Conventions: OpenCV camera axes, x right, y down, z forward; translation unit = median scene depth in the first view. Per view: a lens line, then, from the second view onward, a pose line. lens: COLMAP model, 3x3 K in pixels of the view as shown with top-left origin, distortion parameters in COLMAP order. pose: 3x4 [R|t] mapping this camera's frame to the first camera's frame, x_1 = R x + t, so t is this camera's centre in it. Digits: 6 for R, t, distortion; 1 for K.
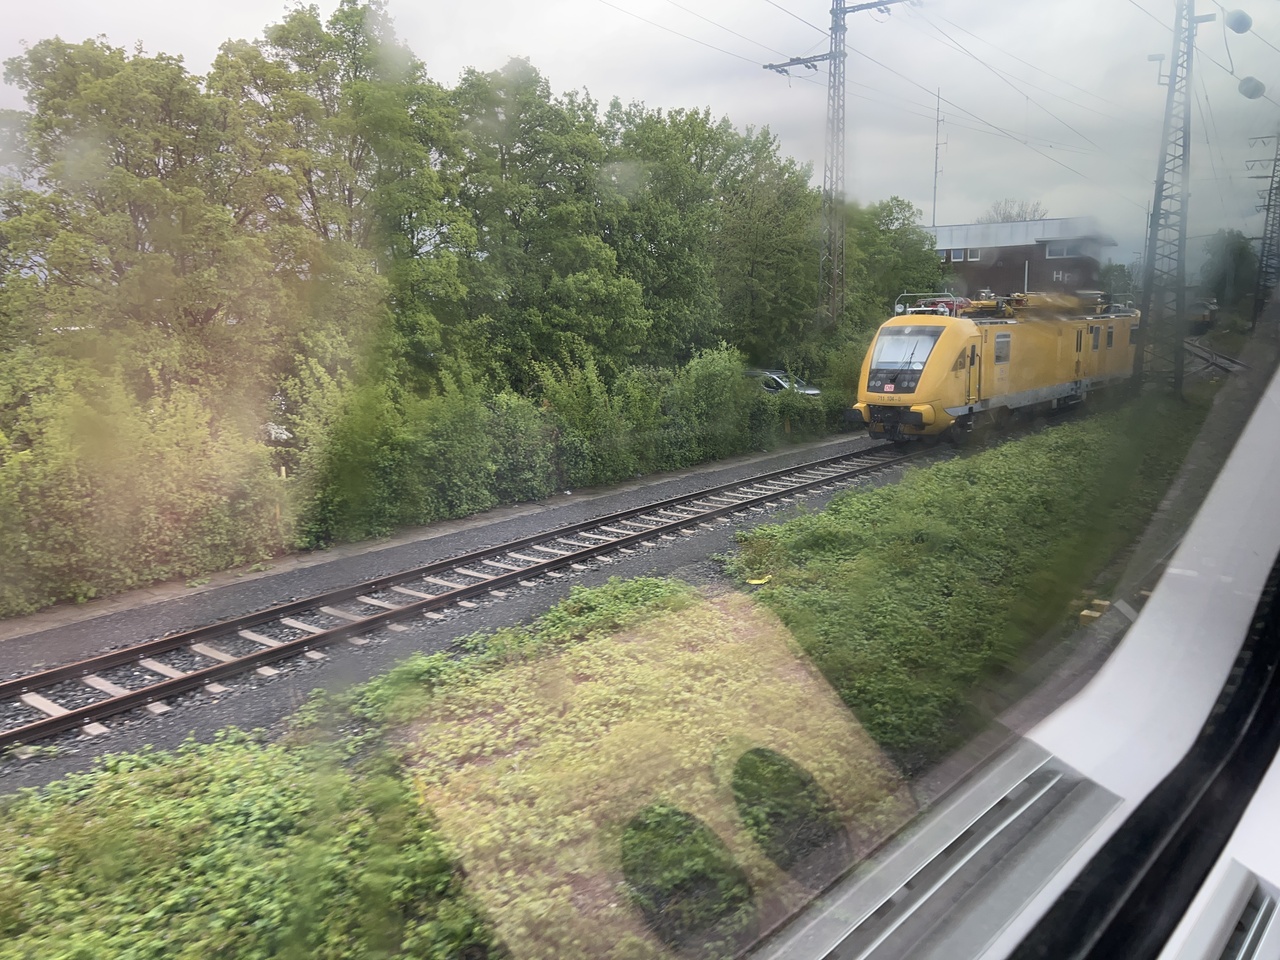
lens RADIAL K [[1078.6, 0, 641.7], [0, 1078.6, 471.5], [0, 0, 1]] dist [0.084619, -0.110994]
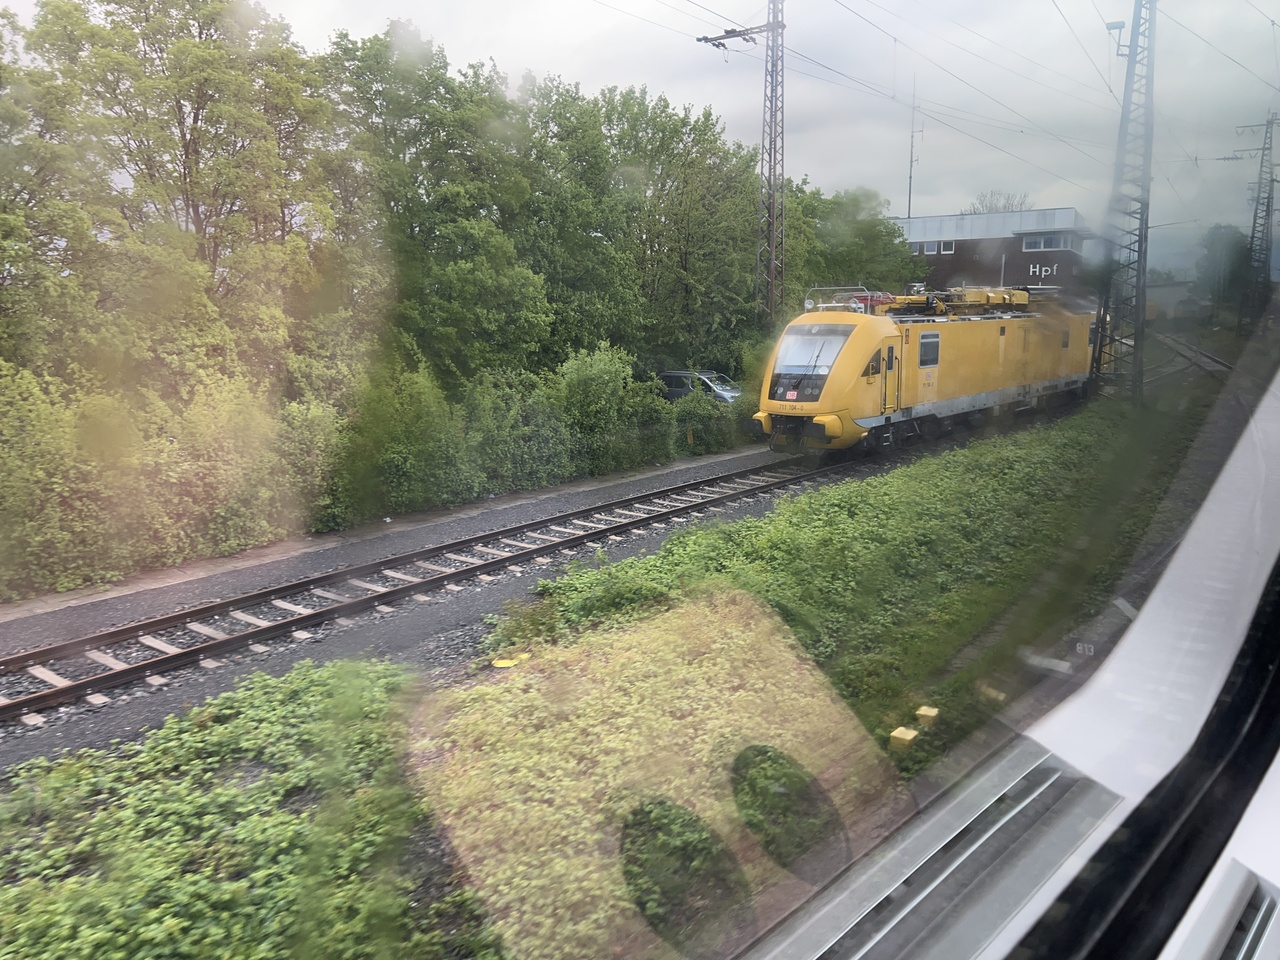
lens RADIAL K [[1078.6, 0, 635.4], [0, 1078.6, 462.1], [0, 0, 1]] dist [0.084619, -0.110994]
pose [[0.999960, 0.005804, -0.006773, 0.093624], [-0.005820, 0.999980, -0.002368, -0.017632], [0.006759, 0.002407, 0.999974, 0.111528]]
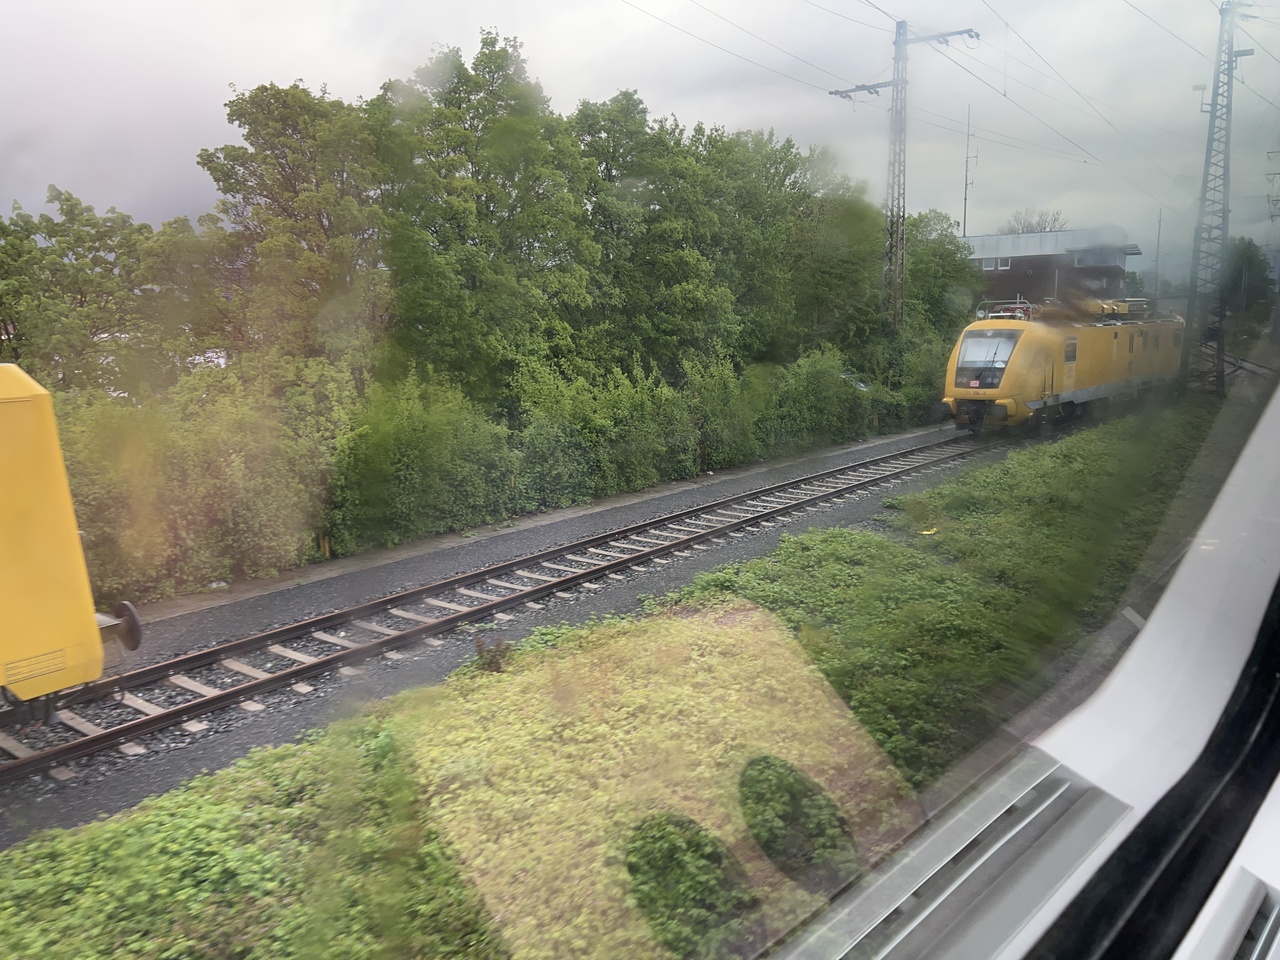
lens RADIAL K [[1078.6, 0, 638.9], [0, 1078.6, 468.4], [0, 0, 1]] dist [0.084619, -0.110994]
pose [[0.999981, -0.001028, -0.006082, -0.099929], [0.000968, 0.999950, -0.009939, 0.018903], [0.006092, 0.009933, 0.999932, -0.117465]]
